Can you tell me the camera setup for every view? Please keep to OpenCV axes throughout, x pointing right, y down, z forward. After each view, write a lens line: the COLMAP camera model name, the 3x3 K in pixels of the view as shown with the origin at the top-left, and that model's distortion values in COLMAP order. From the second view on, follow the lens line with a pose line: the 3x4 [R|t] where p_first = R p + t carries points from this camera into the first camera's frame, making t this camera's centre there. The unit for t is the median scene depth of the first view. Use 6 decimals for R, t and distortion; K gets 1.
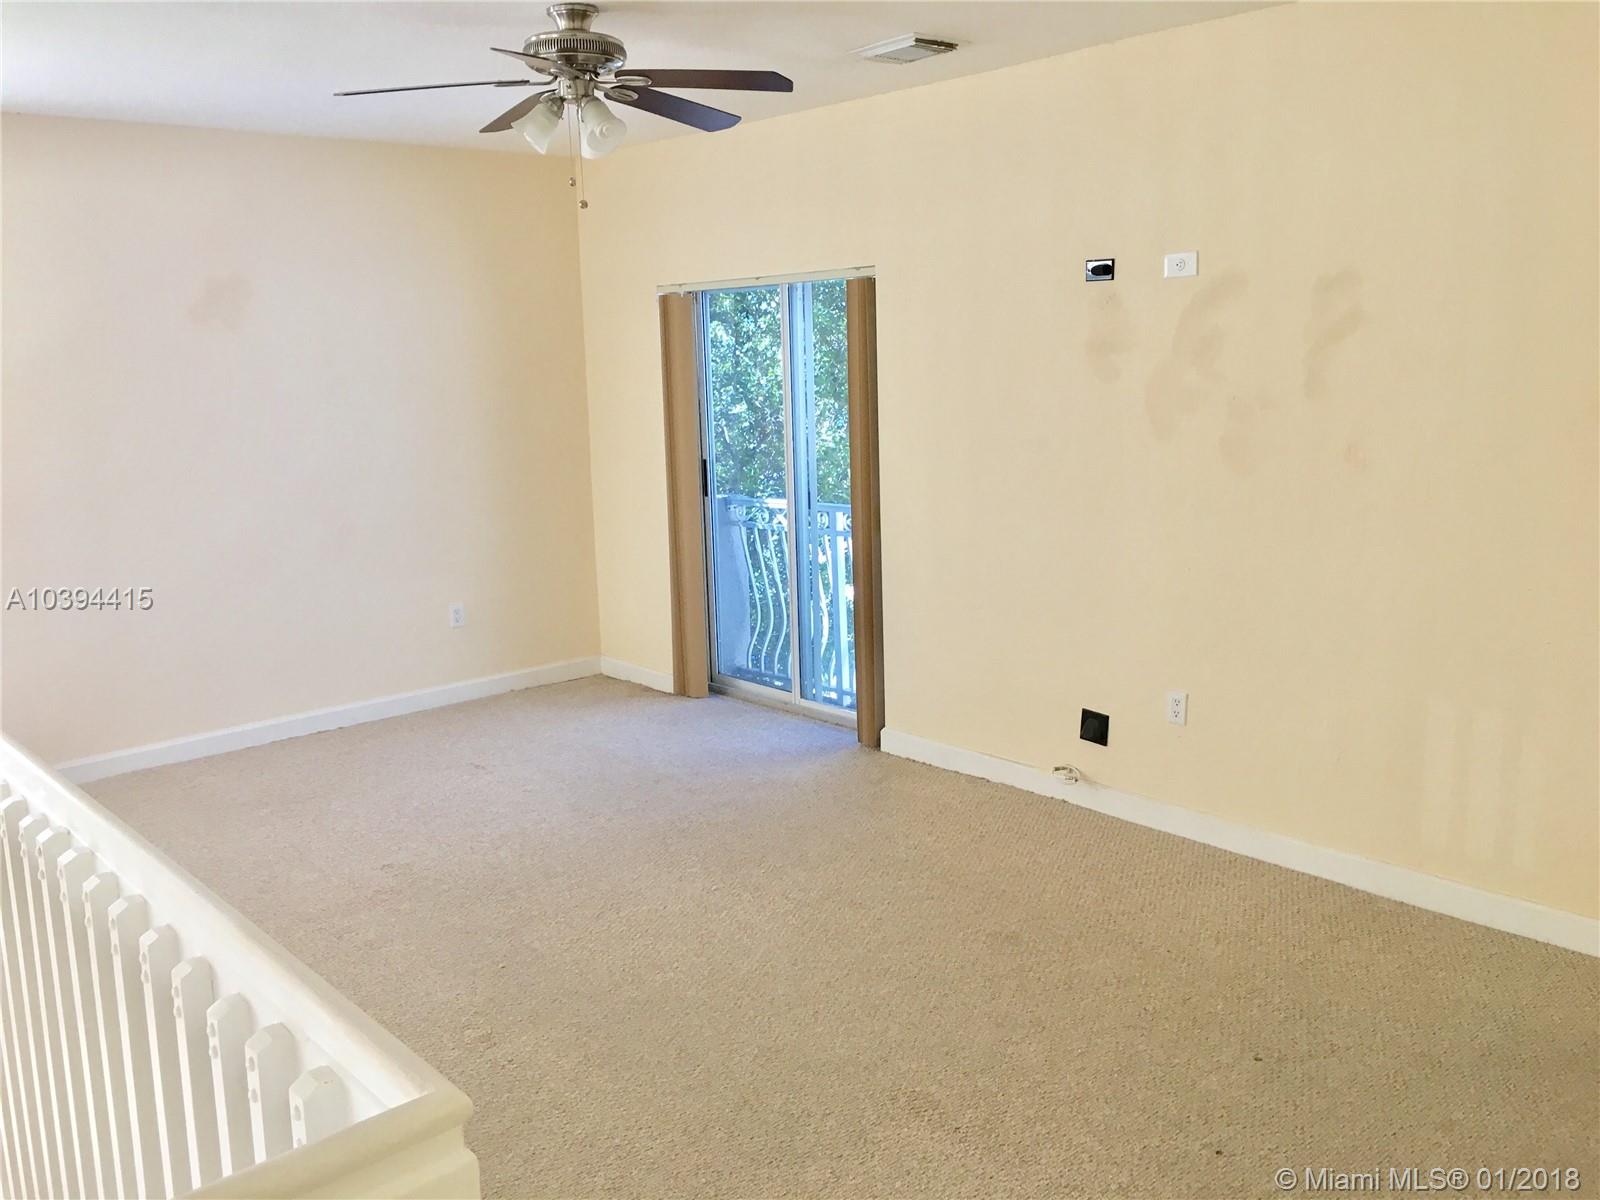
lens RADIAL K [[1360.3, 0, 806.9], [0, 1360.3, 598.1], [0, 0, 1]] dist [0.078918, -0.114611]
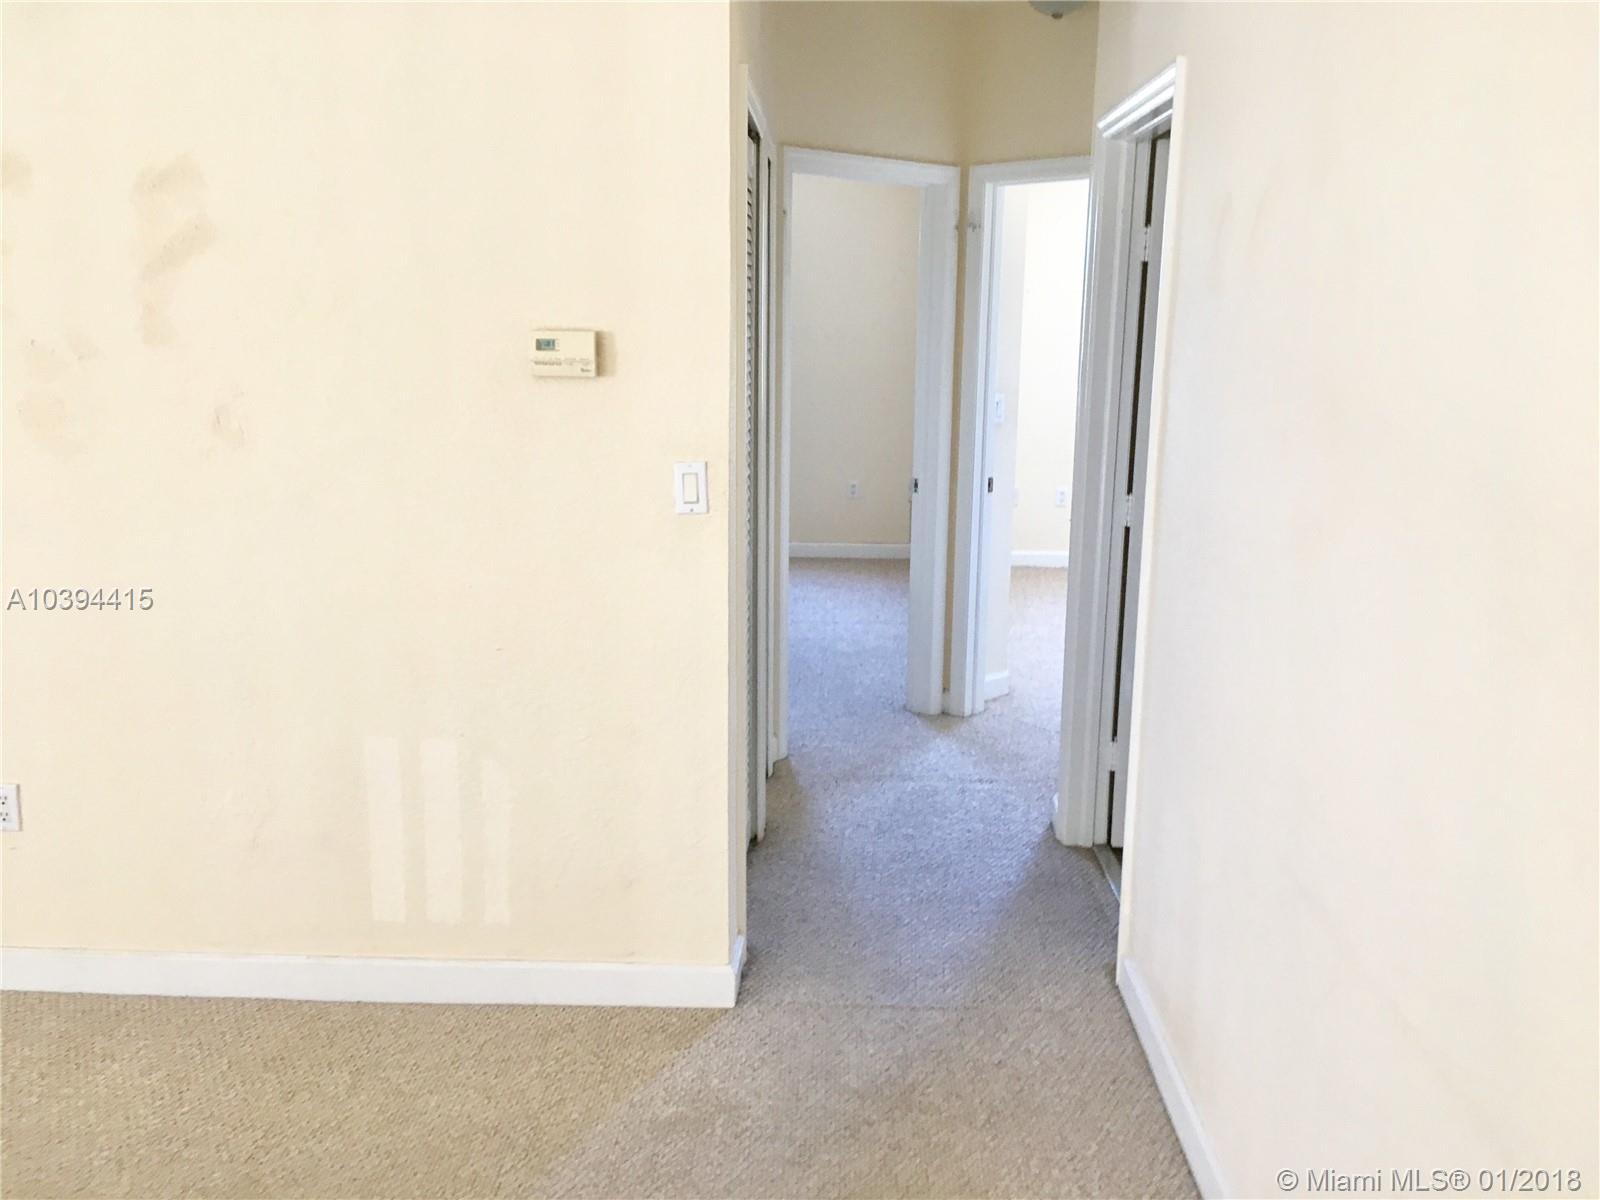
lens RADIAL K [[1360.3, 0, 806.7], [0, 1360.3, 593.3], [0, 0, 1]] dist [0.078918, -0.114611]
pose [[0.687407, -0.119092, 0.716441, 0.079262], [0.101841, 0.992524, 0.067270, -0.033642], [-0.719096, 0.026721, 0.694396, 0.279284]]
